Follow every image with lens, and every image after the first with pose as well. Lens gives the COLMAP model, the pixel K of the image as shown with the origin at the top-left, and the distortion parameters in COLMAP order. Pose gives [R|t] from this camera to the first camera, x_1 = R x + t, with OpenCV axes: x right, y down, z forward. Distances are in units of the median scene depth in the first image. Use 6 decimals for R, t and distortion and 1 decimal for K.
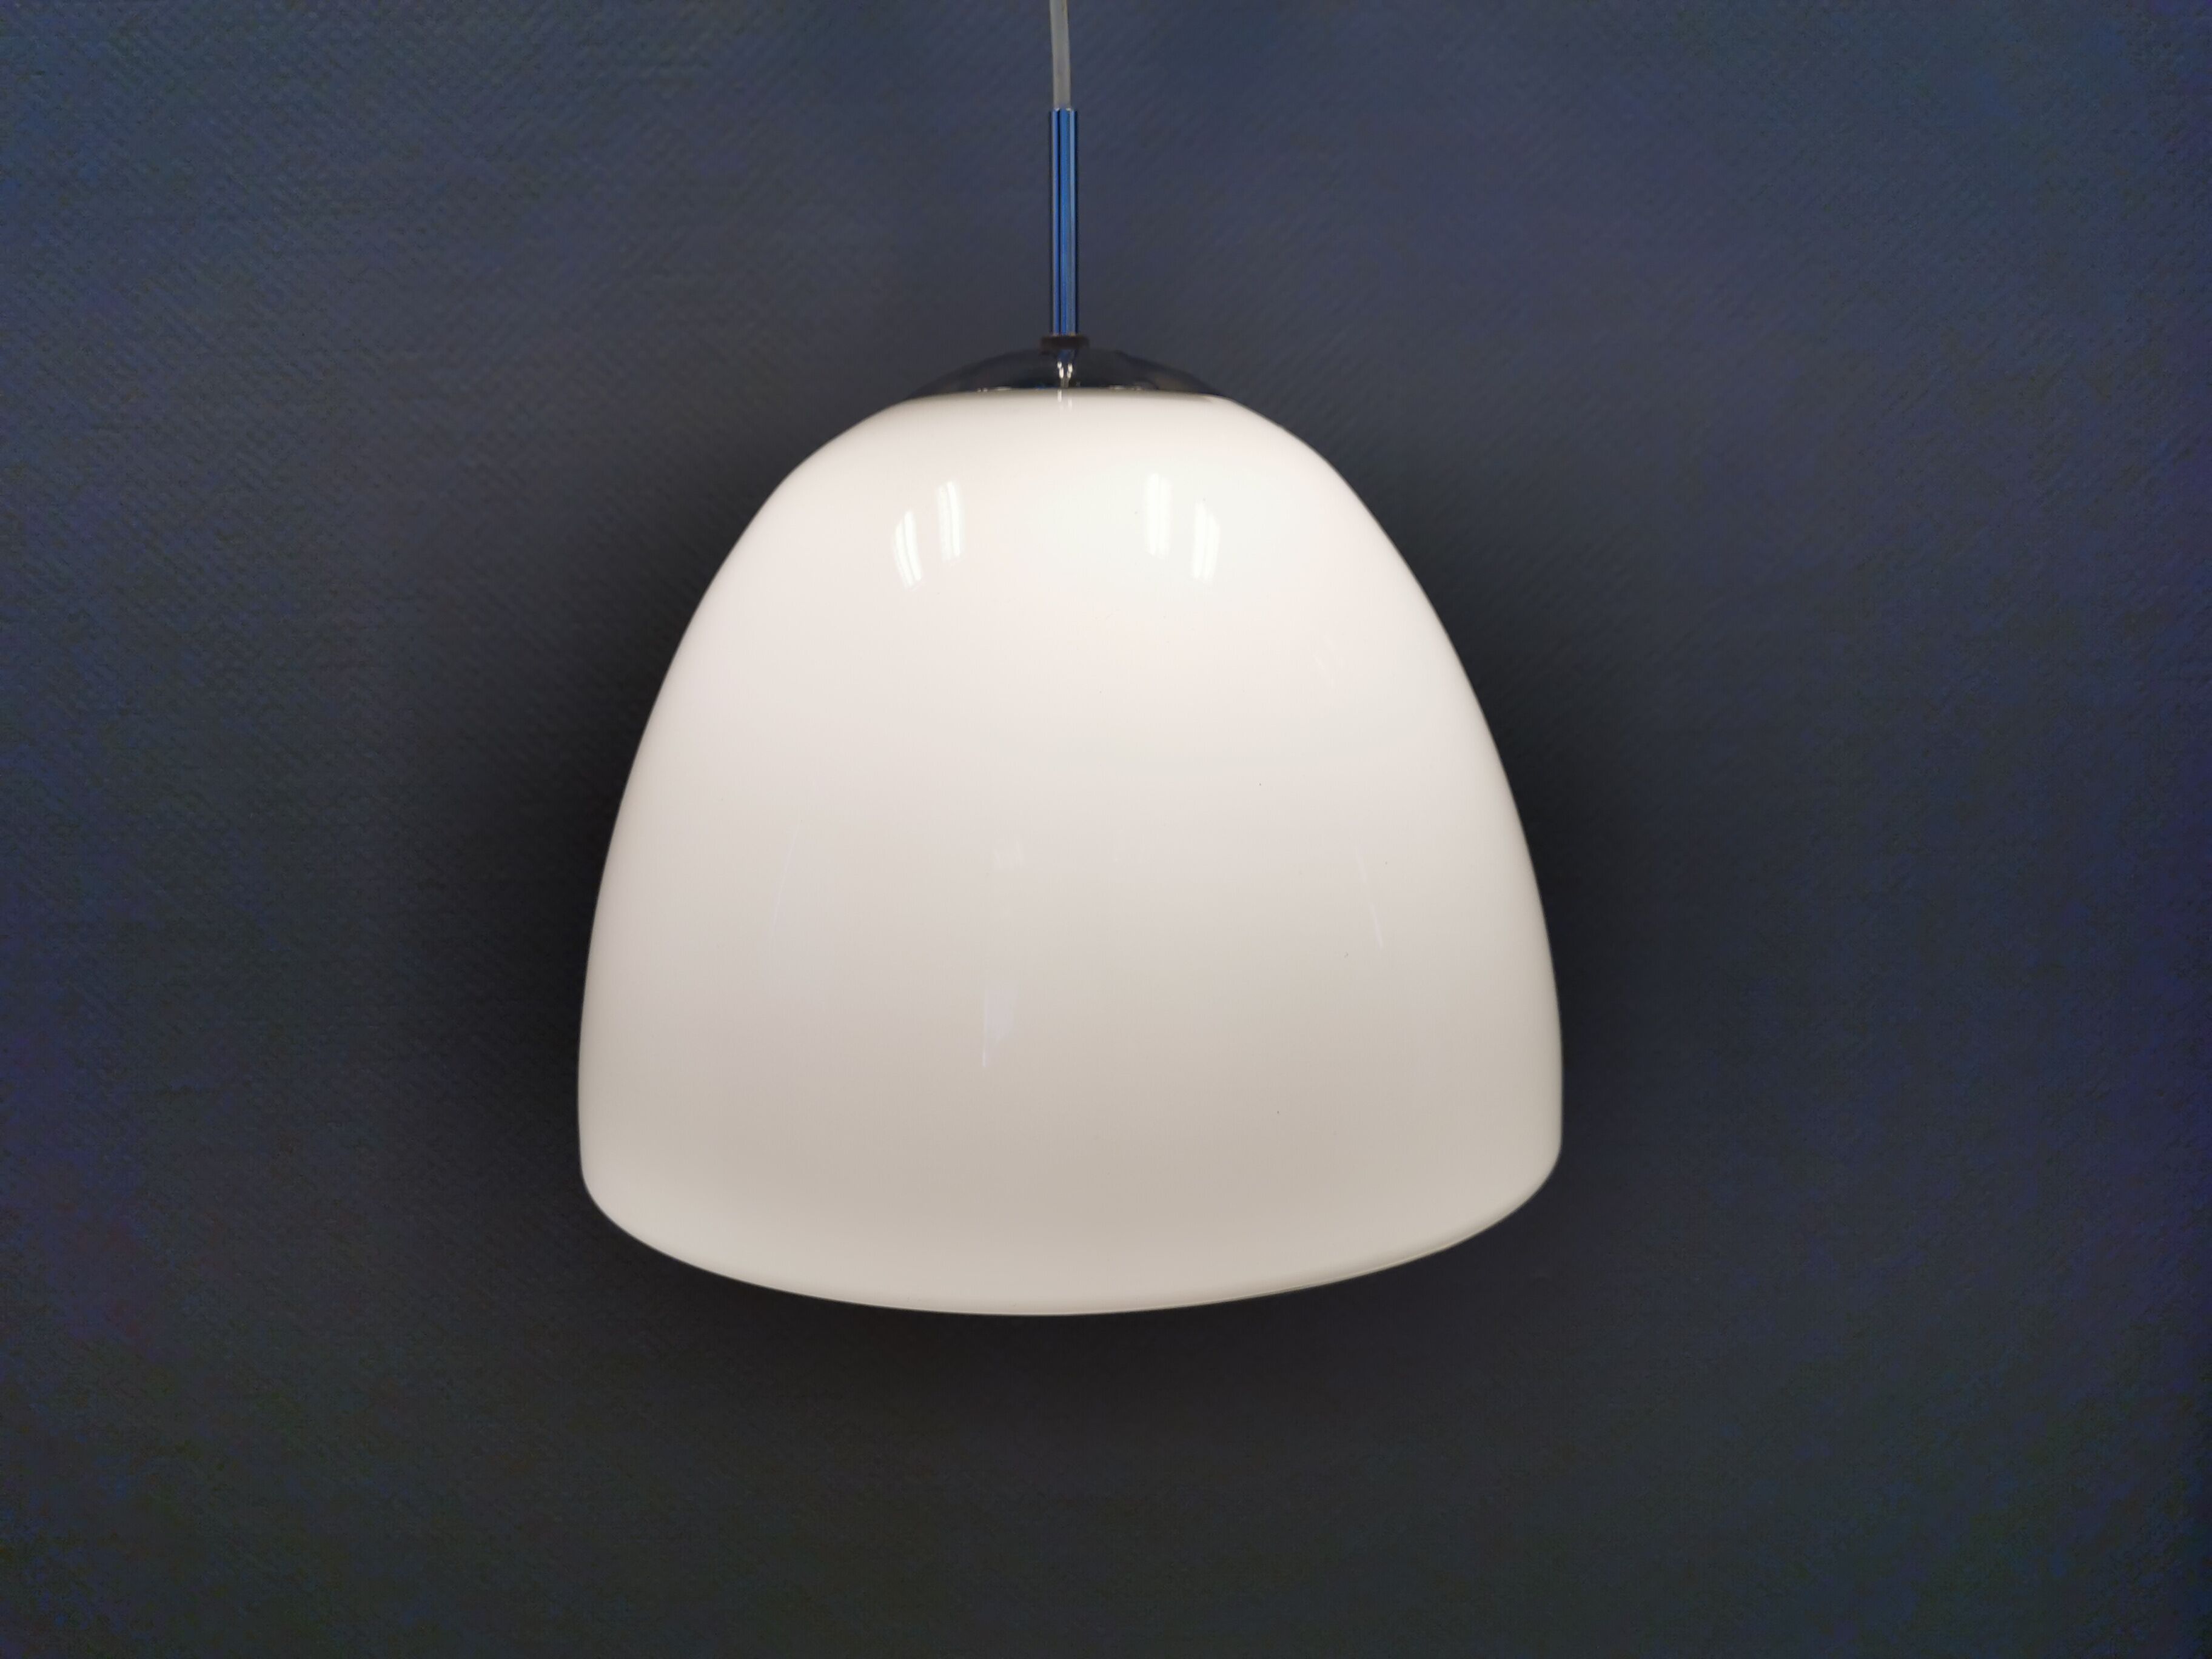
lens RADIAL K [[1818.2, 0, 1209.9], [0, 1818.2, 759.8], [0, 0, 1]] dist [-0.011329, -0.047158]
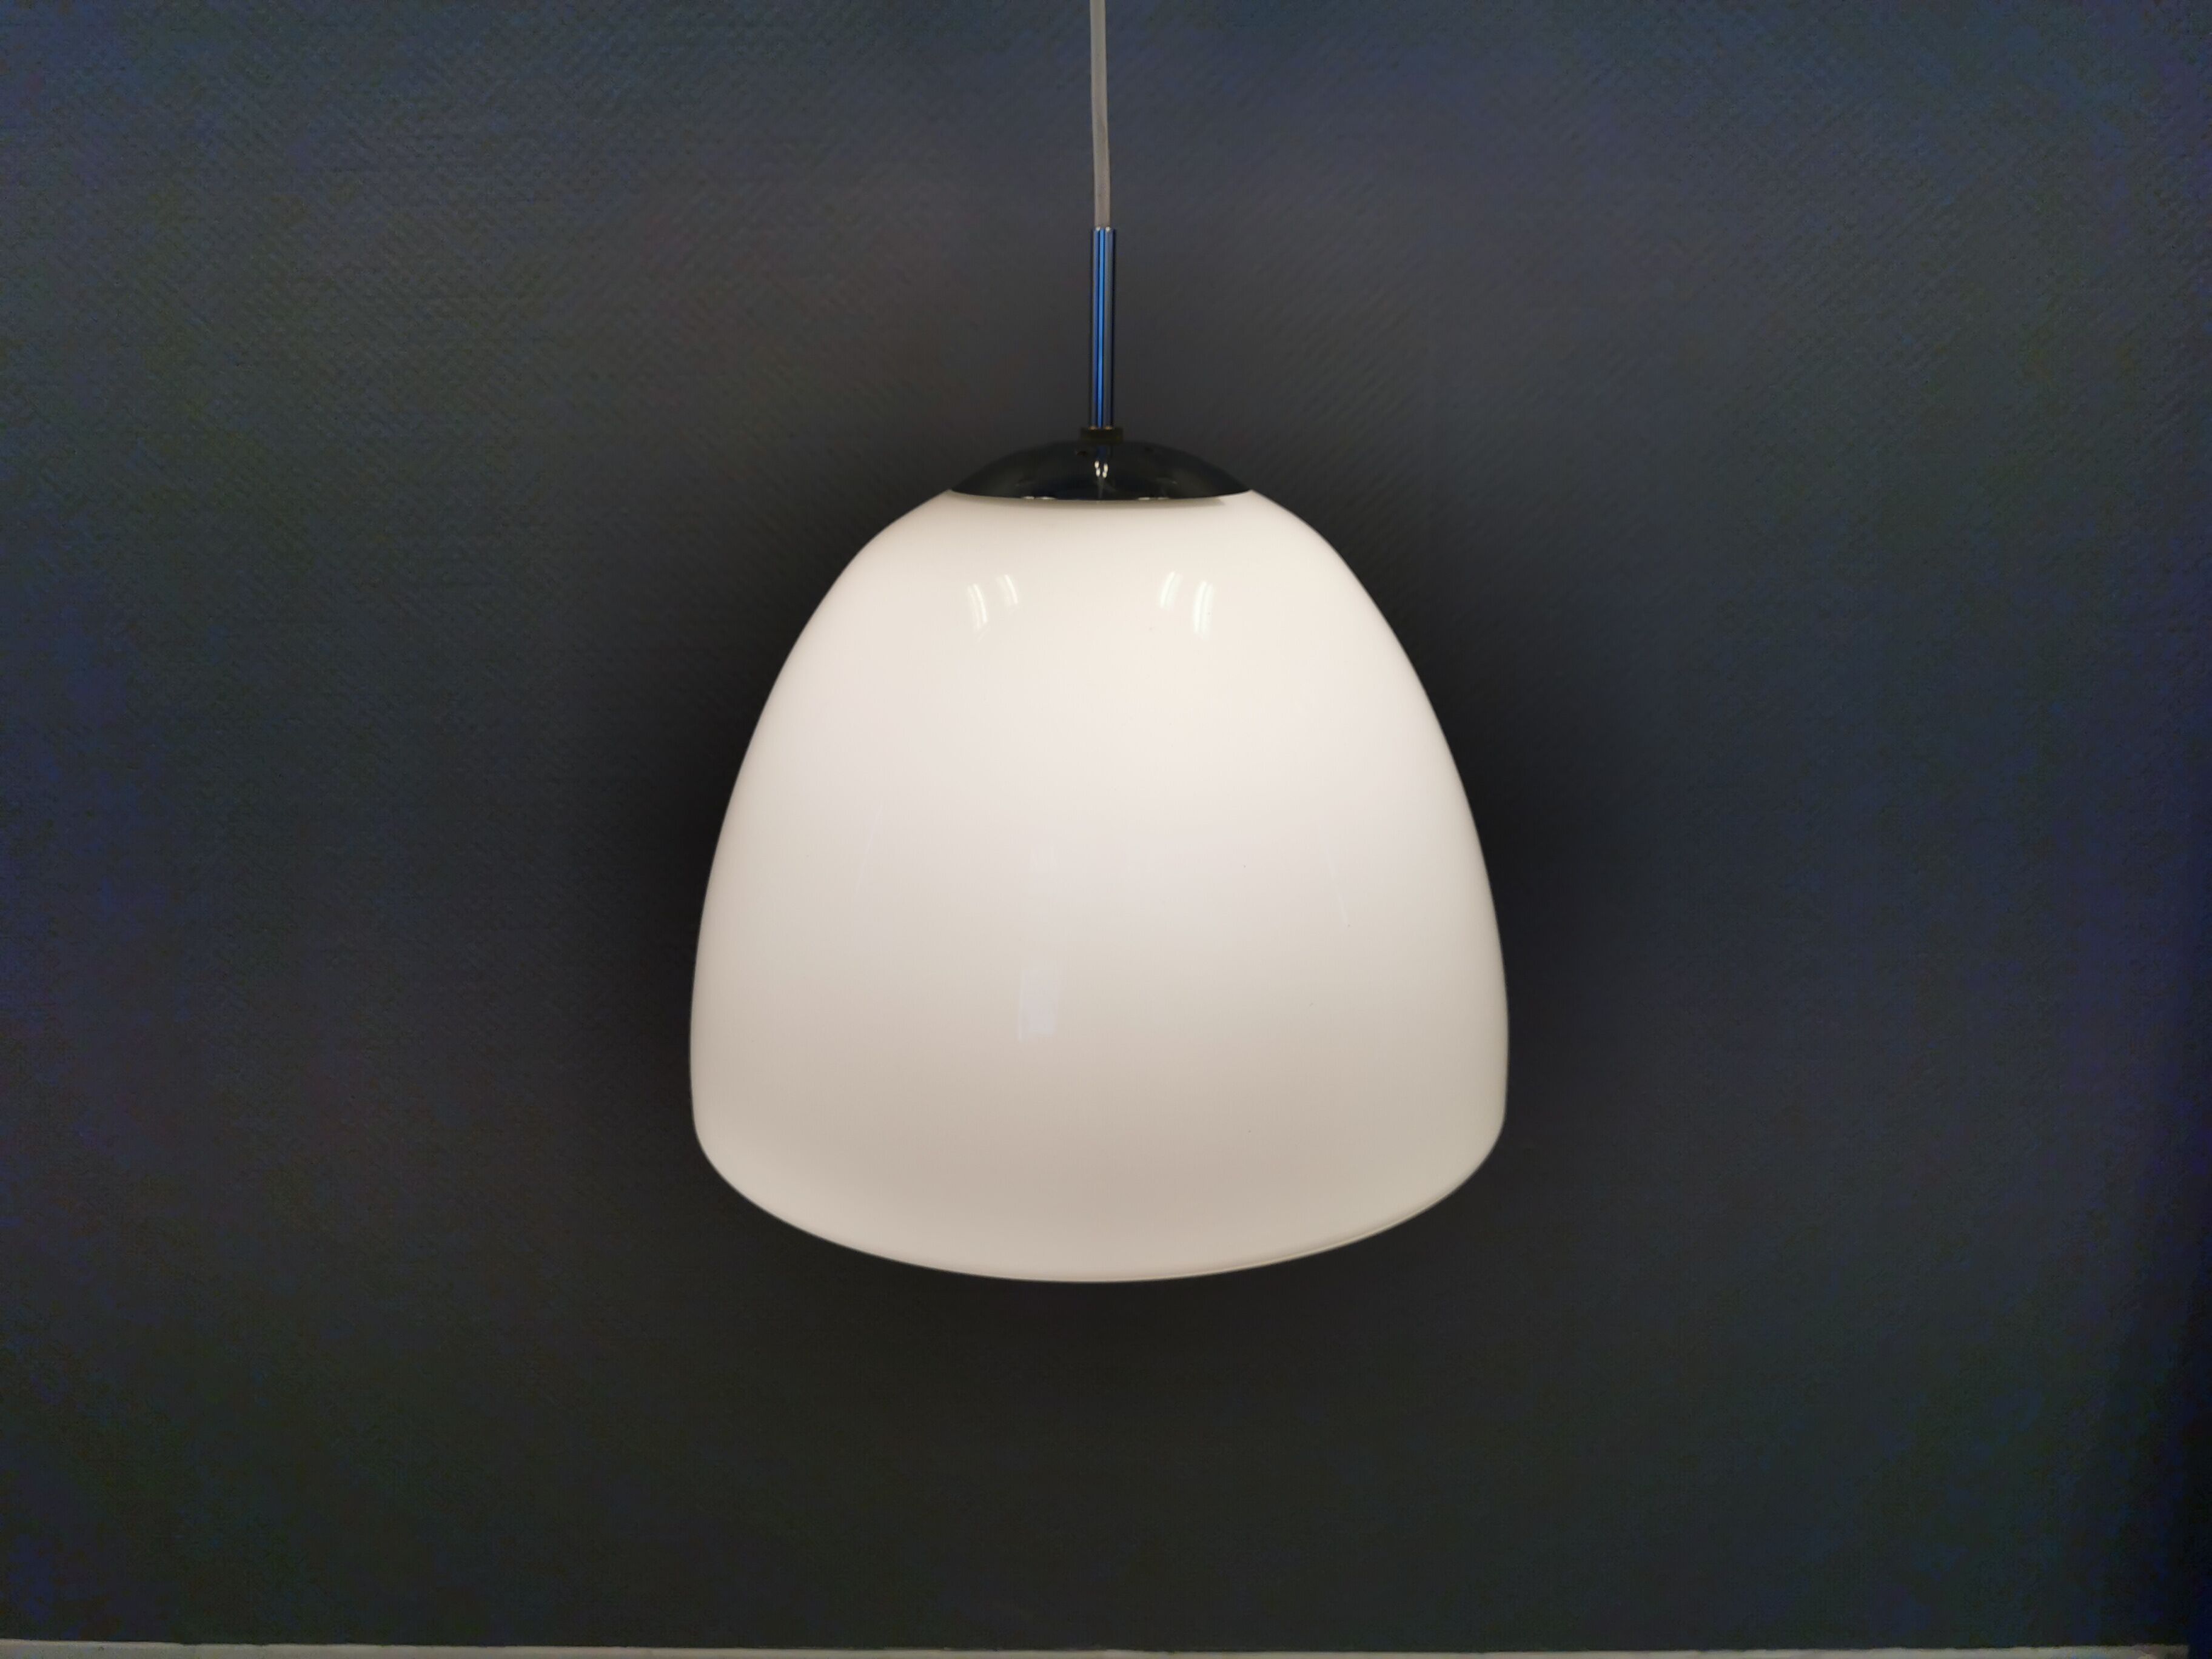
lens RADIAL K [[1818.2, 0, 1191.3], [0, 1818.2, 773.9], [0, 0, 1]] dist [-0.011329, -0.047158]
pose [[0.998291, 0.033067, -0.048177, 0.023313], [-0.026141, 0.990103, 0.137887, -0.103591], [0.052260, -0.136392, 0.989276, -0.097007]]
